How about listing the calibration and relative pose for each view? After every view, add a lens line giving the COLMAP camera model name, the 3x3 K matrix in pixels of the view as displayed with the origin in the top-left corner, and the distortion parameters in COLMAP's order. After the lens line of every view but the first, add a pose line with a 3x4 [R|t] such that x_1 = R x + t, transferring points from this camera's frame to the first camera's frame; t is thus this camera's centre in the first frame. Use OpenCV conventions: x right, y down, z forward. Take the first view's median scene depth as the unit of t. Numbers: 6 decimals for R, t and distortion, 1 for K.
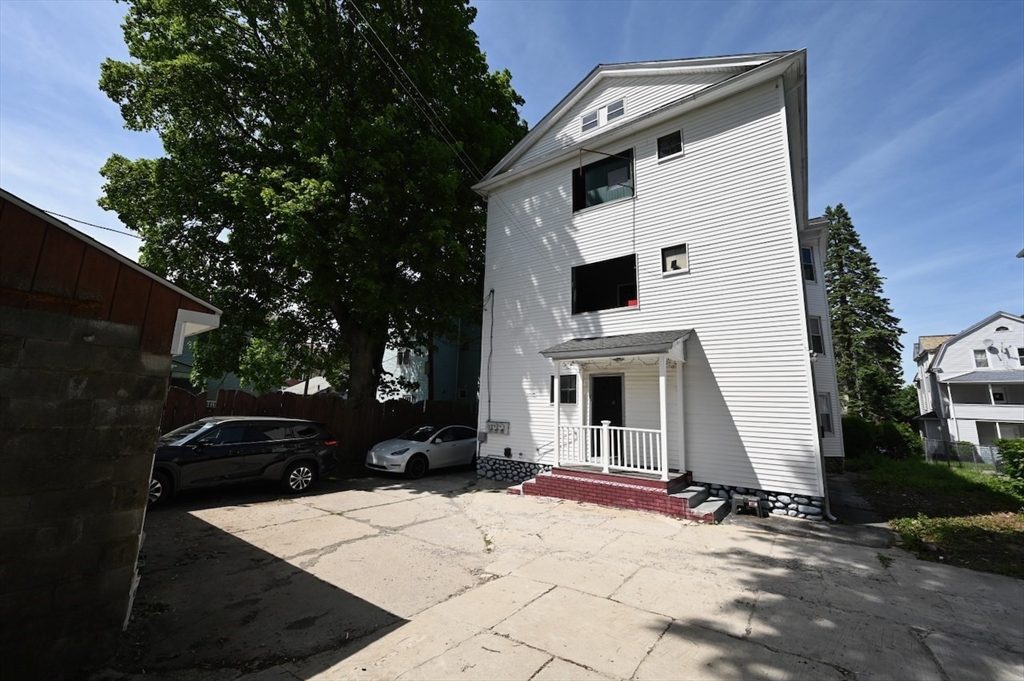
lens RADIAL K [[401.7, 0, 513.5], [0, 401.7, 334.8], [0, 0, 1]] dist [-0.002115, -0.000105]
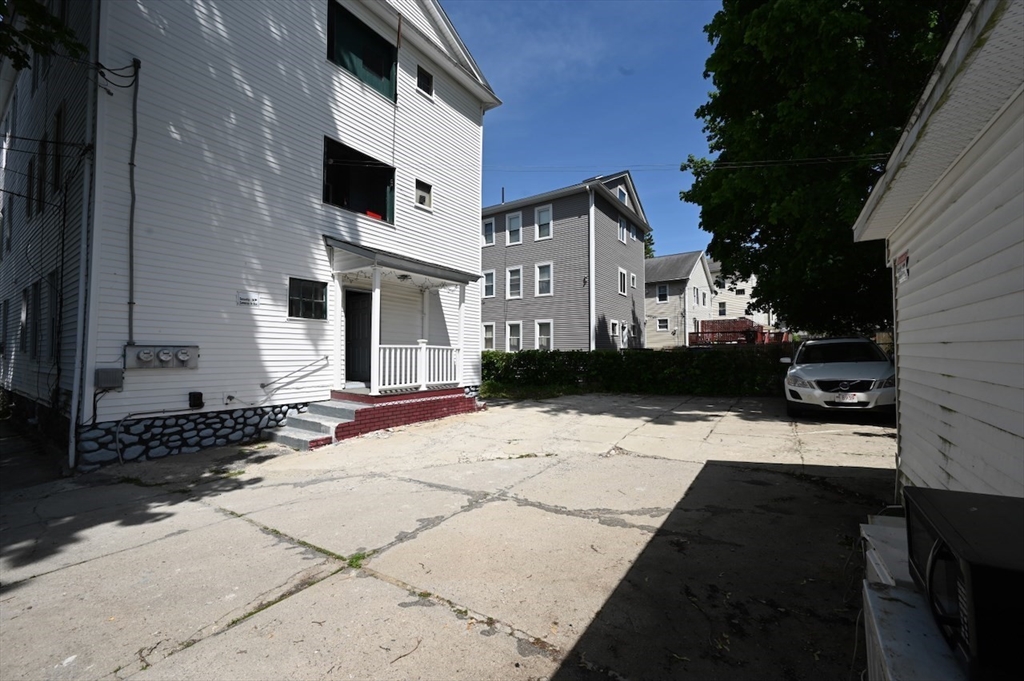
lens RADIAL K [[401.7, 0, 513.5], [0, 401.7, 334.8], [0, 0, 1]] dist [-0.002115, -0.000105]
pose [[-0.034646, 0.019173, 0.999216, -0.887213], [-0.186177, 0.982190, -0.025302, 0.214539], [-0.981905, -0.186908, -0.030460, 0.939482]]
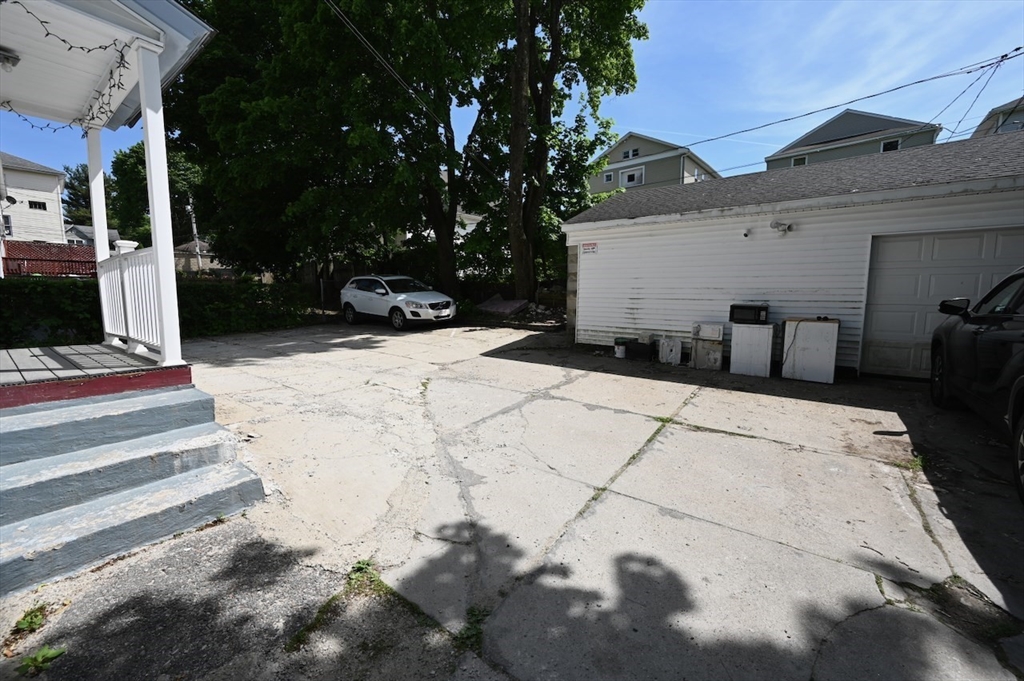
lens RADIAL K [[401.7, 0, 513.5], [0, 401.7, 334.8], [0, 0, 1]] dist [-0.002115, -0.000105]
pose [[-0.999639, -0.024279, 0.011490, -0.239107], [-0.025120, 0.996496, -0.079782, 0.393749], [-0.009513, -0.080042, -0.996746, 1.649156]]
